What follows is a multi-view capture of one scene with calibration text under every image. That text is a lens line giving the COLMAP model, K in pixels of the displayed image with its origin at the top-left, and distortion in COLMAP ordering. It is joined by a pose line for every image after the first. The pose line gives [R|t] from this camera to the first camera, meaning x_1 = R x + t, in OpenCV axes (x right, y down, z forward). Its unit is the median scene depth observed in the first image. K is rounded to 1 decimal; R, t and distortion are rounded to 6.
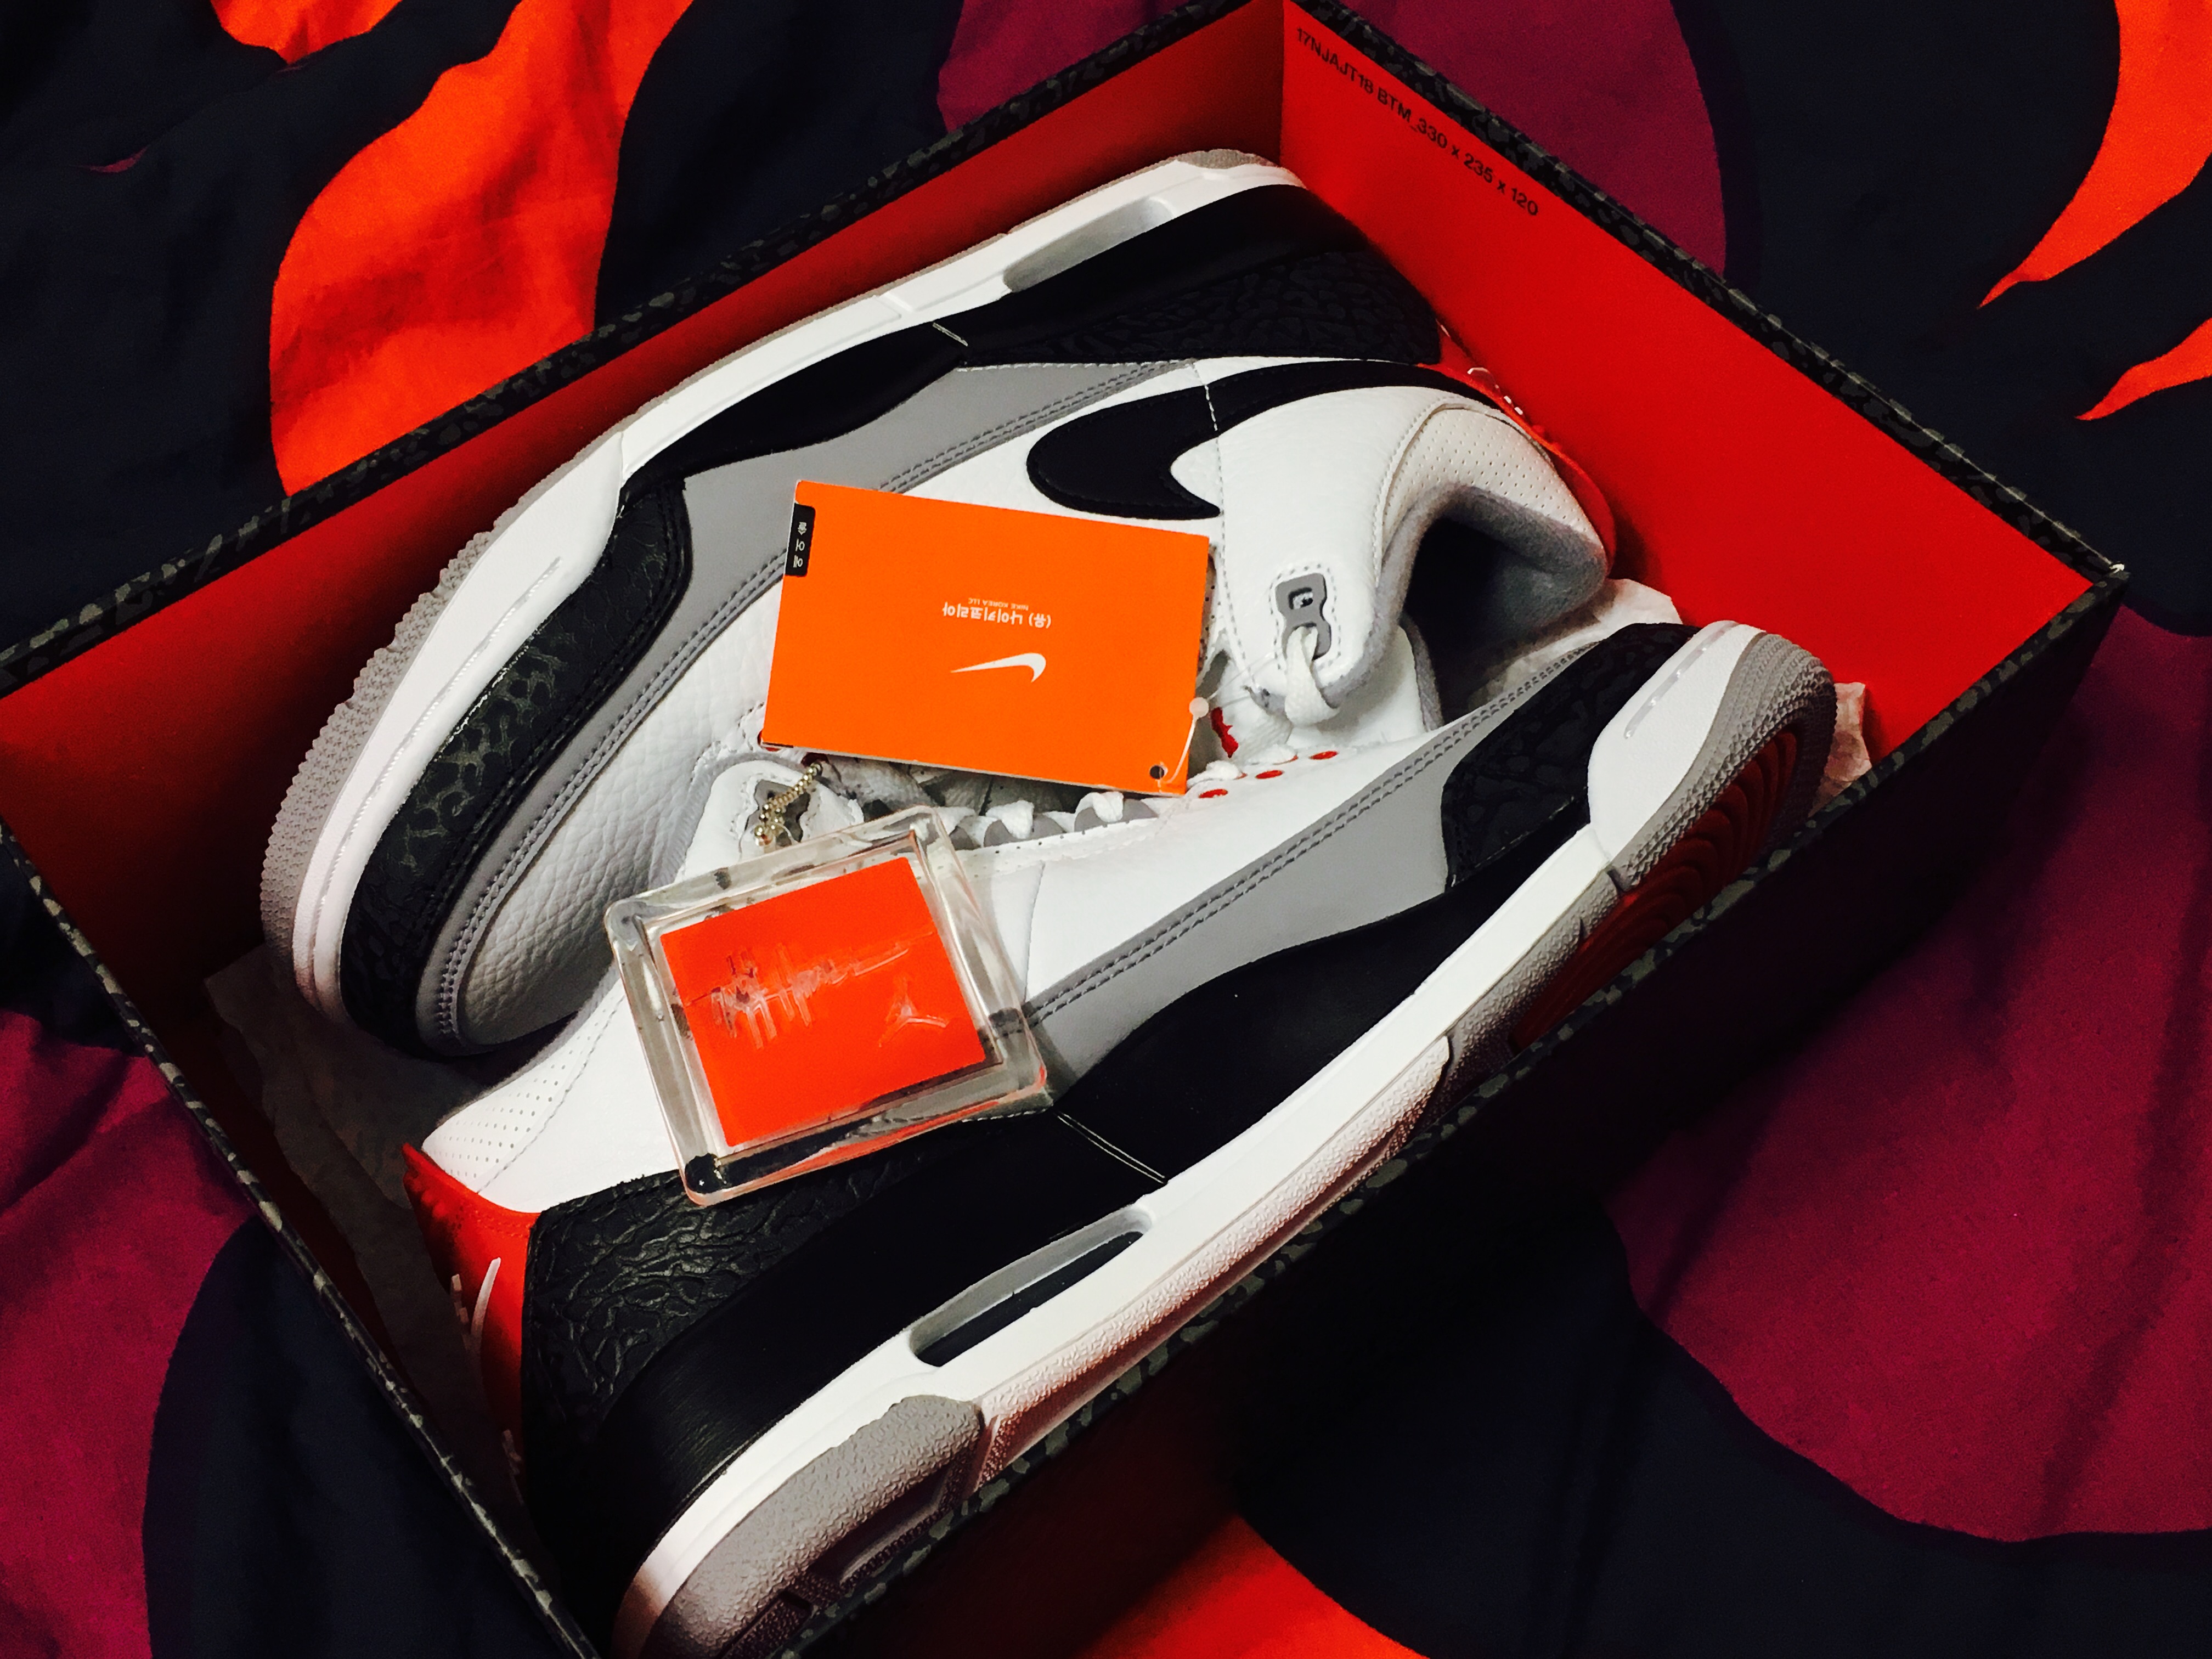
lens RADIAL K [[2432.3, 0, 1106.0], [0, 2432.3, 829.5], [0, 0, 1]] dist [0.039434, 0.013805]
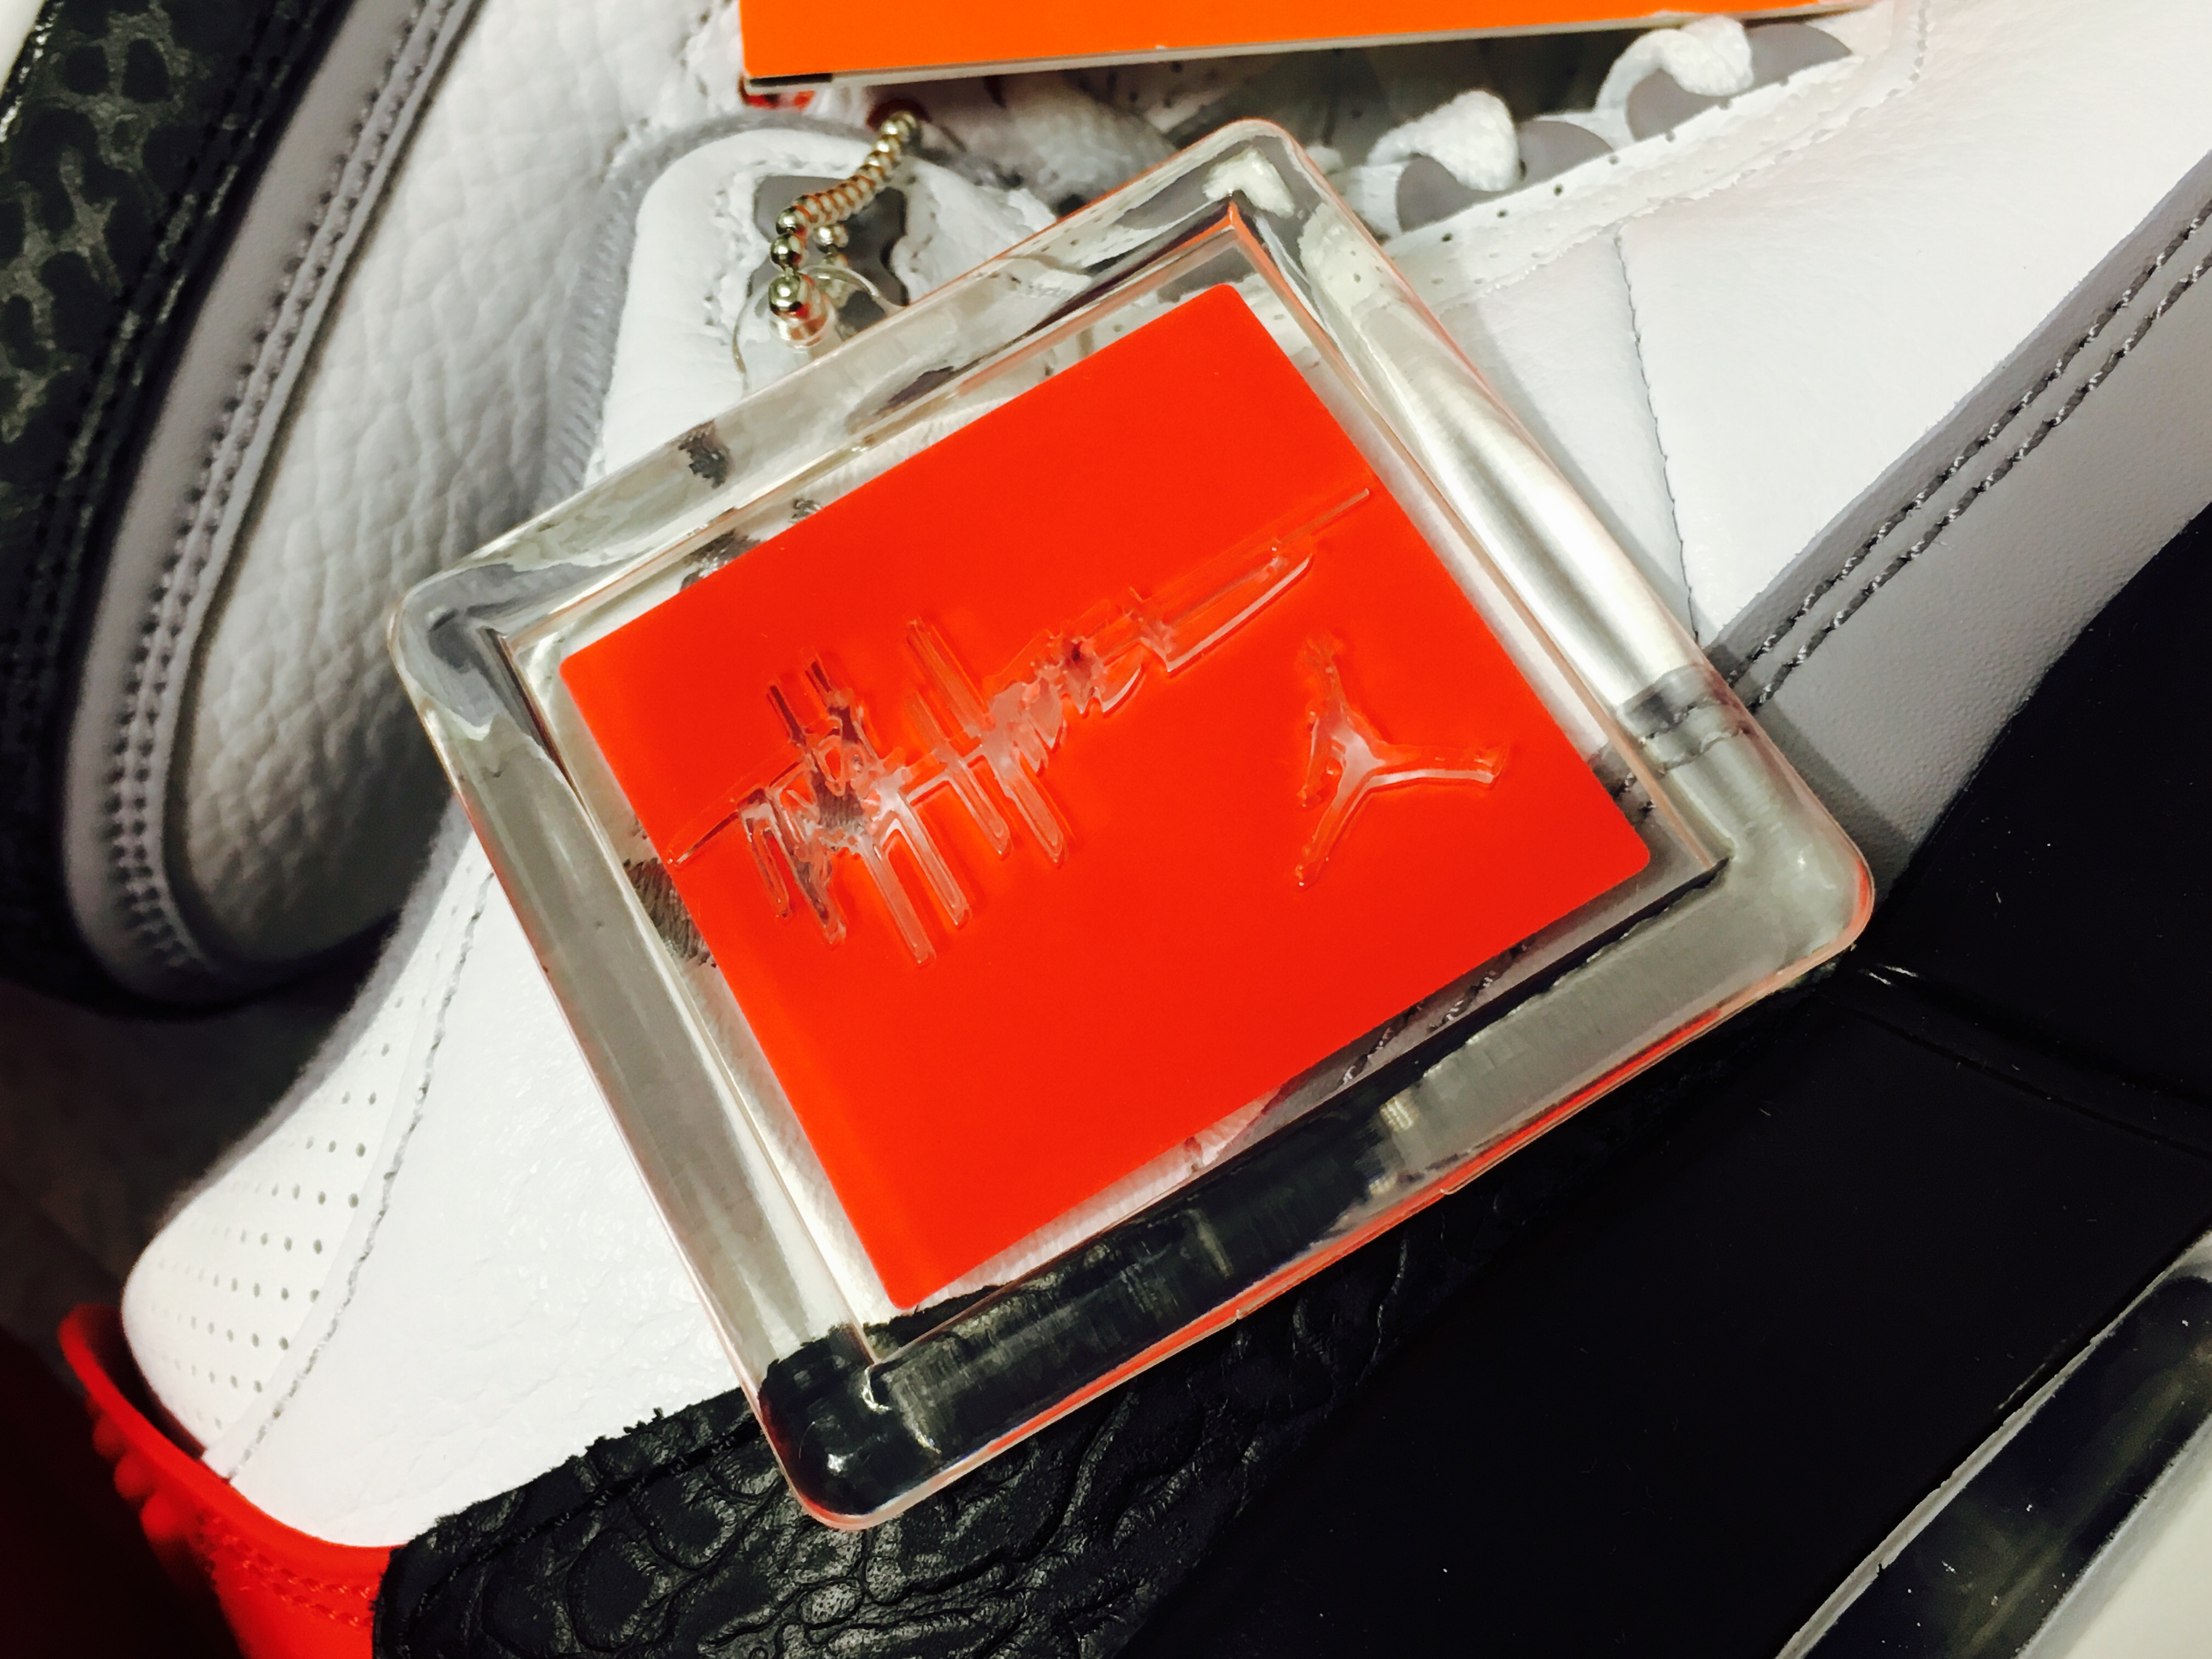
lens RADIAL K [[2432.3, 0, 1106.0], [0, 2432.3, 829.5], [0, 0, 1]] dist [0.039434, 0.013805]
pose [[0.979390, -0.189638, -0.069522, -0.084955], [0.198997, 0.964905, 0.171343, 0.021749], [0.034589, -0.181647, 0.982755, 0.625872]]
